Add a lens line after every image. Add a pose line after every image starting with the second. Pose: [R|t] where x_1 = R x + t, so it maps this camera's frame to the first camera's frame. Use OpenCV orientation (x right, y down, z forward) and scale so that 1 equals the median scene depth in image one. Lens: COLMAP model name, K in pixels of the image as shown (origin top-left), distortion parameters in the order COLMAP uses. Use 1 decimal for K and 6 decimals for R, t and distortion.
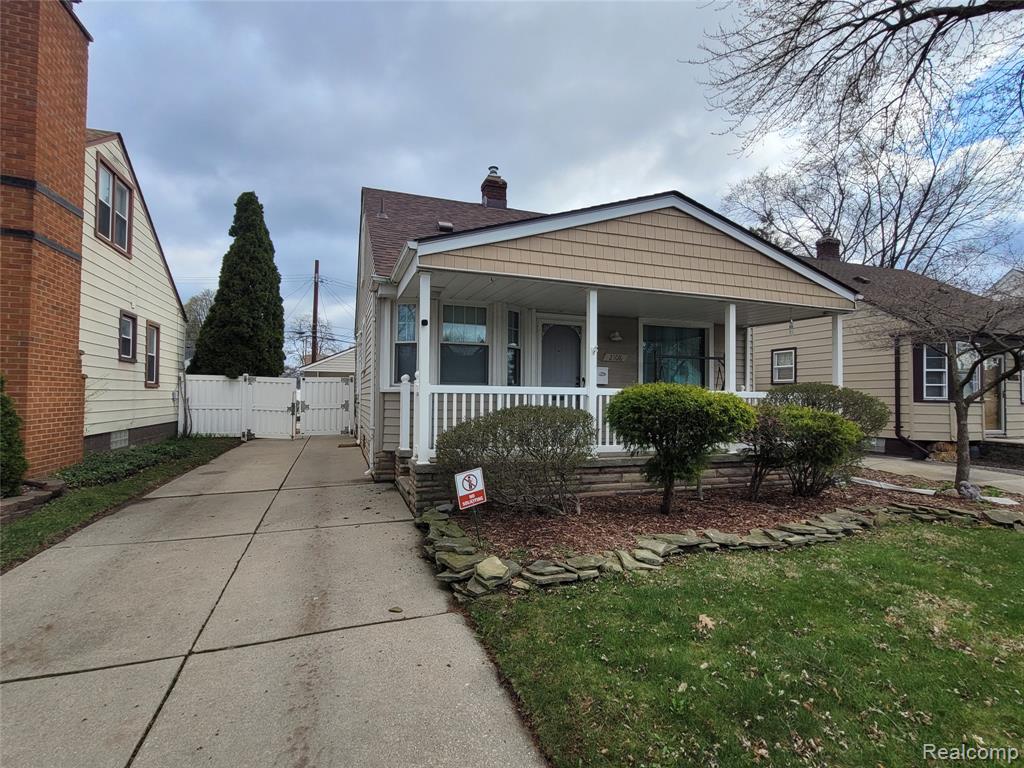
lens RADIAL K [[487.3, 0, 496.6], [0, 487.3, 384.8], [0, 0, 1]] dist [0.002395, -0.000579]
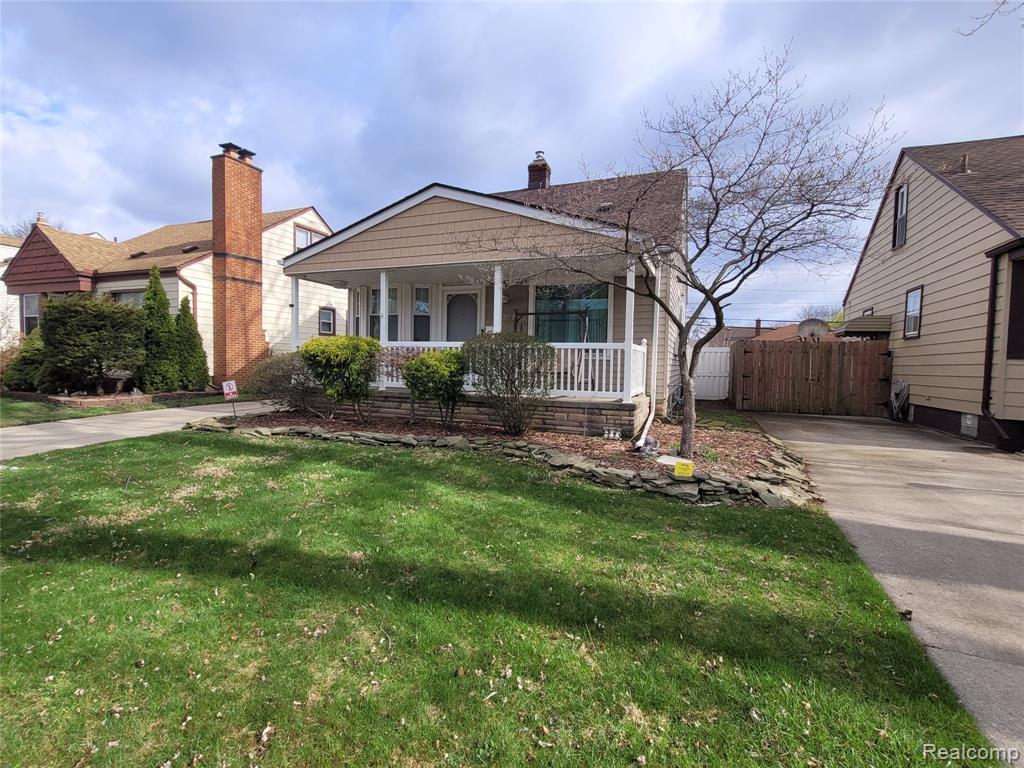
lens RADIAL K [[482.6, 0, 500.8], [0, 482.6, 387.4], [0, 0, 1]] dist [0.002479, 0.000267]
pose [[0.745981, 0.039343, -0.664804, 1.002201], [0.003762, 0.997989, 0.063282, 0.037628], [0.665957, -0.049708, 0.744333, 0.120850]]
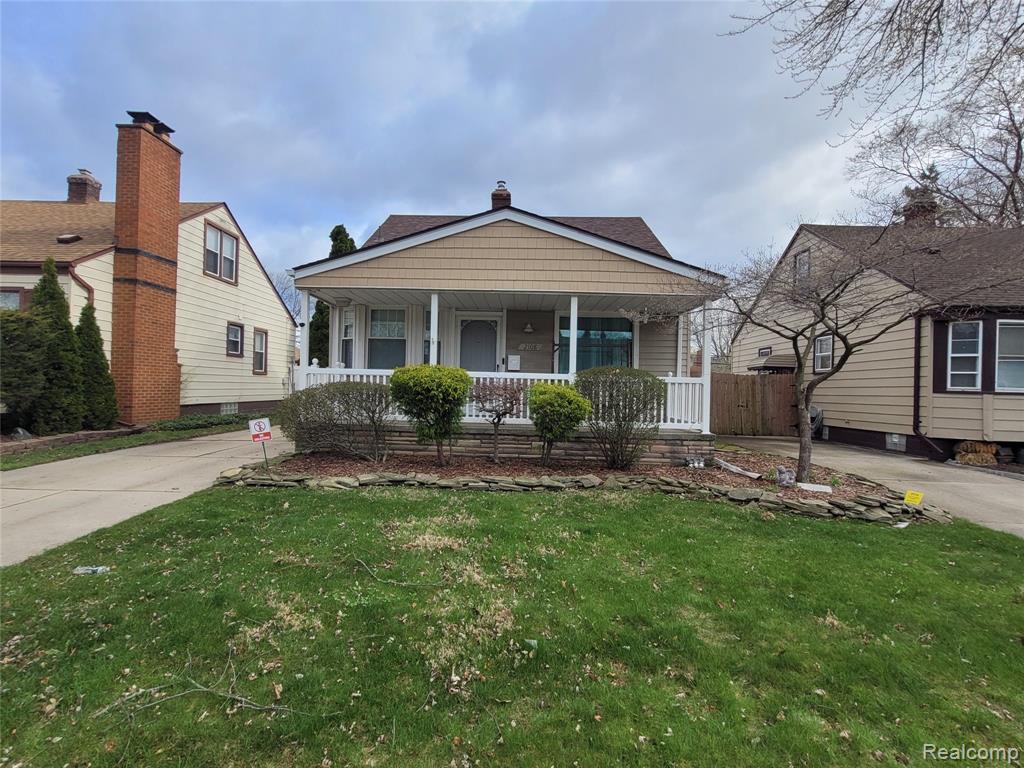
lens RADIAL K [[487.3, 0, 496.6], [0, 487.3, 384.8], [0, 0, 1]] dist [0.002395, -0.000579]
pose [[0.930714, 0.009338, -0.365629, 0.584927], [-0.005572, 0.999920, 0.011352, 0.019980], [0.365706, -0.008528, 0.930692, -0.090108]]
